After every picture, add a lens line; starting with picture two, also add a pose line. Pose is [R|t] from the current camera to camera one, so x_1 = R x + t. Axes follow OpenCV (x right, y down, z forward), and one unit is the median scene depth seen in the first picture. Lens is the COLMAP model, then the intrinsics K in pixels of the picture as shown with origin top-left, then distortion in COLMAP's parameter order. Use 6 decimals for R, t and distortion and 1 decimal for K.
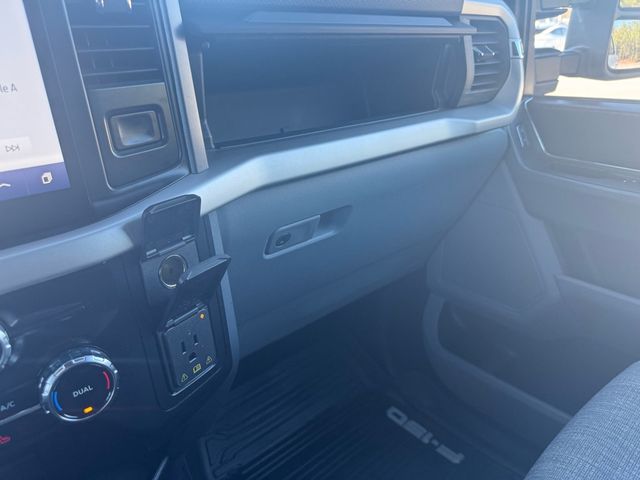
lens RADIAL K [[453.6, 0, 318.3], [0, 453.6, 238.7], [0, 0, 1]] dist [0.017558, -0.032436]
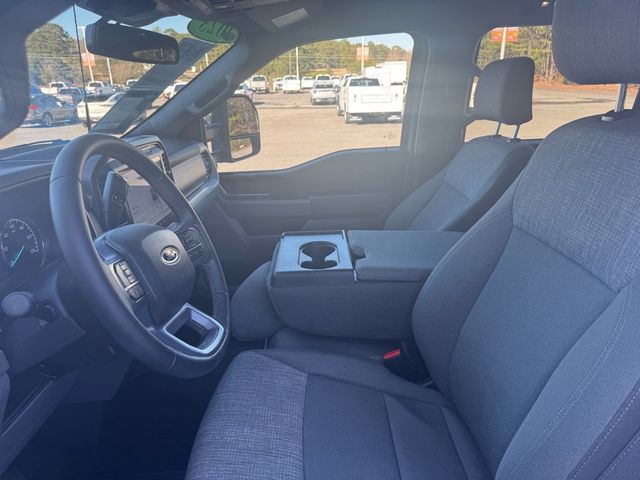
lens RADIAL K [[453.6, 0, 324.0], [0, 453.6, 237.7], [0, 0, 1]] dist [0.017558, -0.032436]
pose [[0.649640, -0.234729, 0.723098, -1.463841], [0.316352, 0.948348, 0.023635, 0.226340], [-0.691296, 0.213399, 0.690341, -1.530392]]
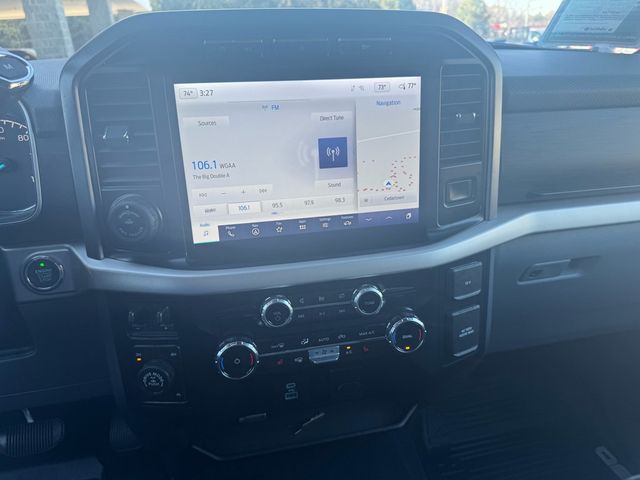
lens RADIAL K [[453.6, 0, 328.7], [0, 453.6, 248.8], [0, 0, 1]] dist [0.017558, -0.032436]
pose [[0.881270, 0.185499, -0.434688, -0.039721], [-0.183423, 0.981903, 0.047153, -0.015979], [0.435569, 0.038177, 0.899346, -0.384879]]
